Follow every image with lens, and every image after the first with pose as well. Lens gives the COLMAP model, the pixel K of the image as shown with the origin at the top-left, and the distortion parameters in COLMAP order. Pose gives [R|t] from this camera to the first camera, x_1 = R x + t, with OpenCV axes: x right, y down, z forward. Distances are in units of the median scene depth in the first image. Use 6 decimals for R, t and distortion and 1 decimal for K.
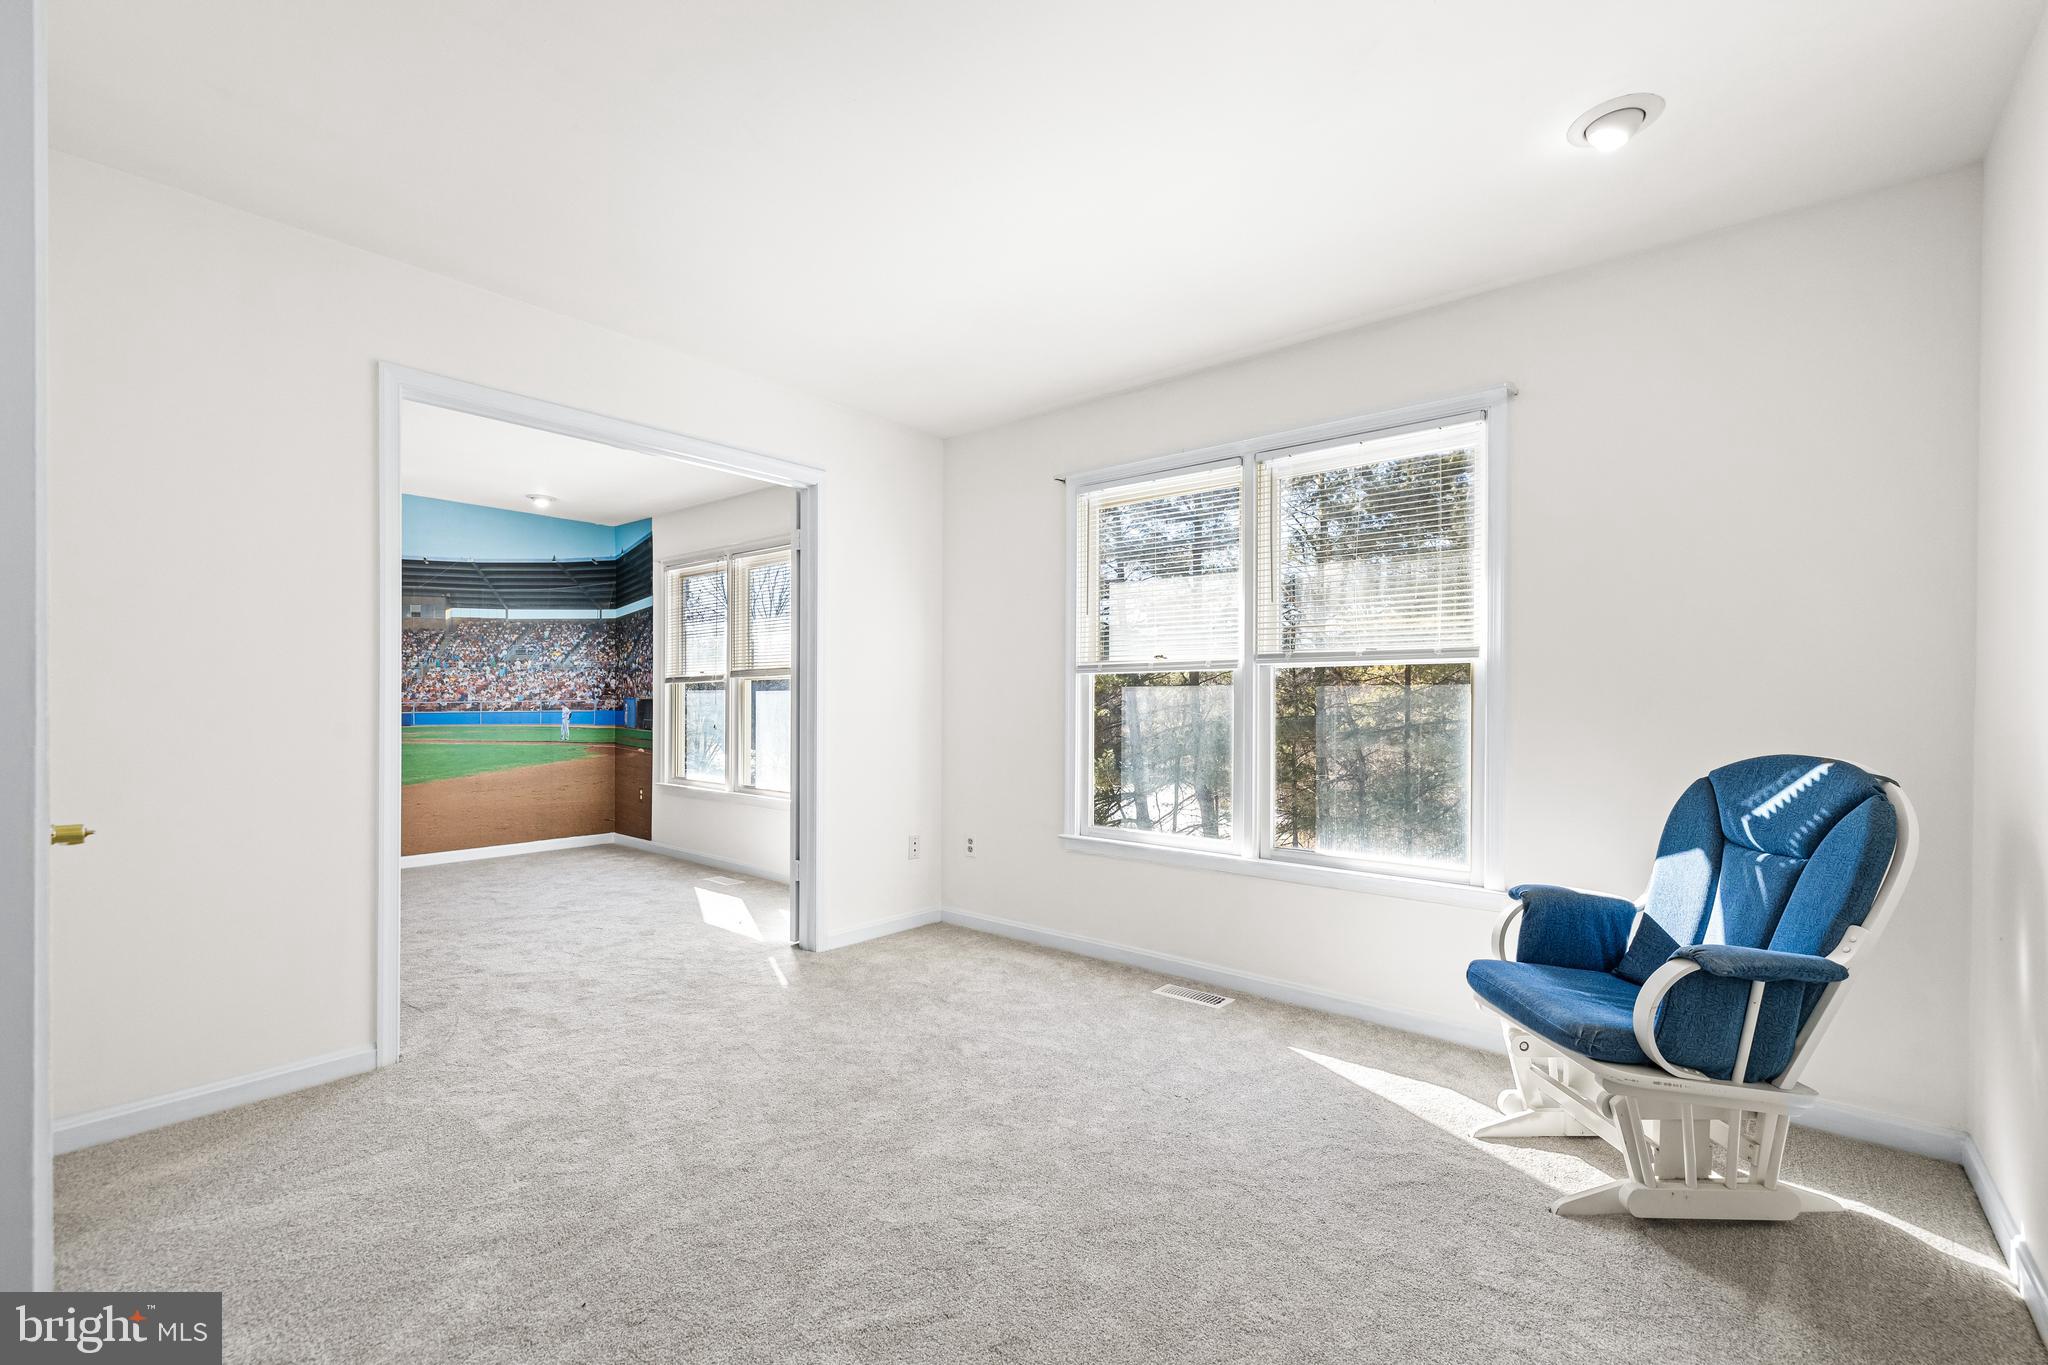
lens RADIAL K [[862.8, 0, 1035.0], [0, 862.8, 694.0], [0, 0, 1]] dist [0.002854, 0.000196]
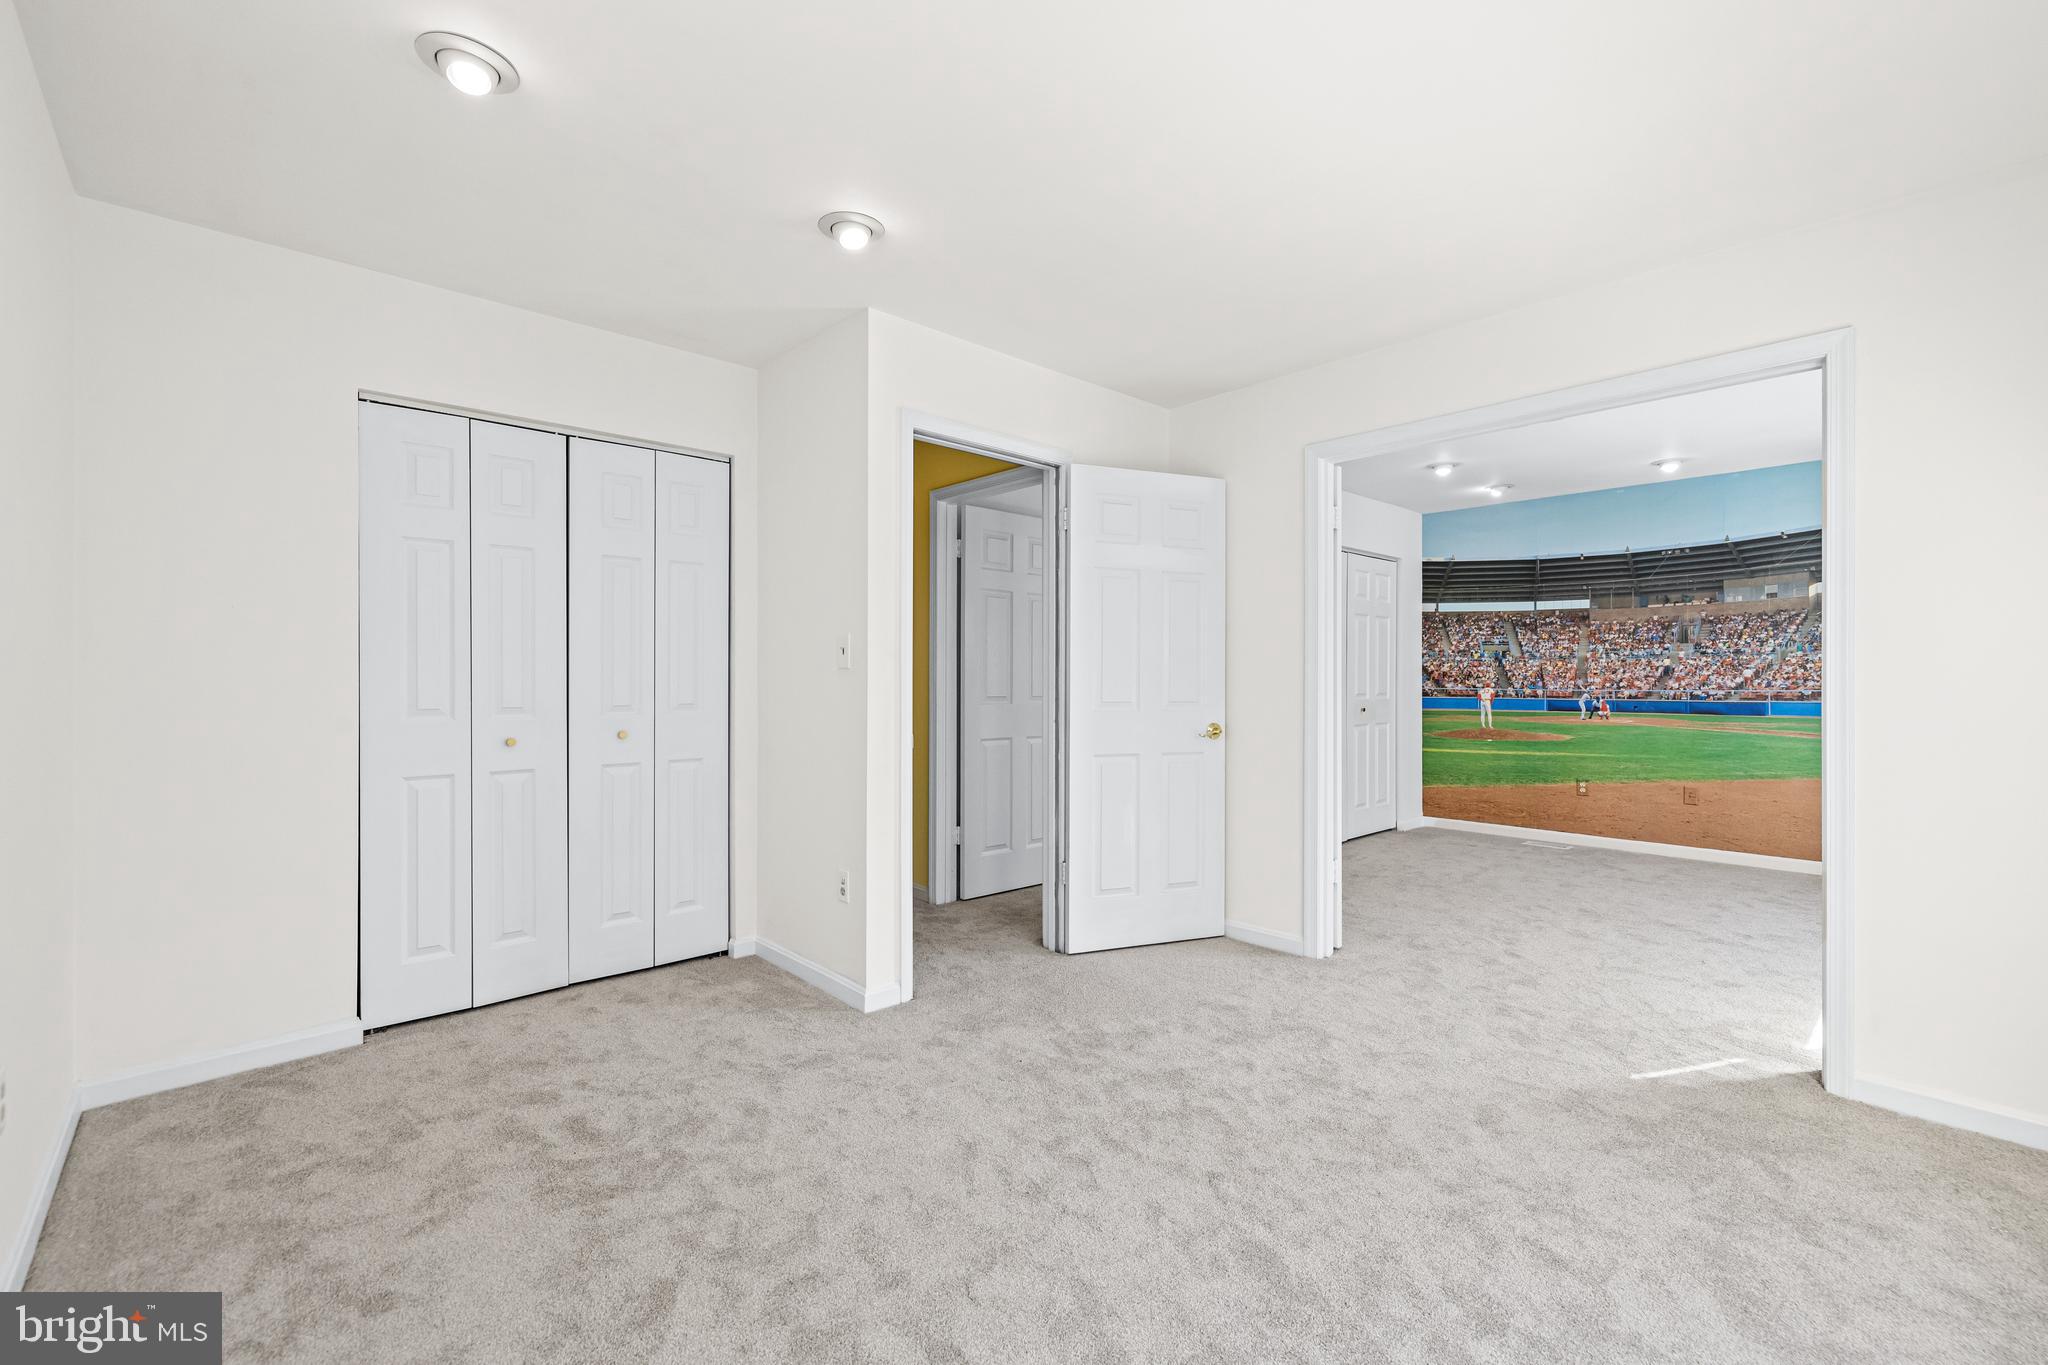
lens RADIAL K [[862.8, 0, 1030.8], [0, 862.8, 682.0], [0, 0, 1]] dist [0.002854, 0.000196]
pose [[-0.124202, -0.004508, -0.992247, 0.338314], [0.005272, 0.999973, -0.005203, 0.001104], [0.992243, -0.005877, -0.124175, 0.382433]]
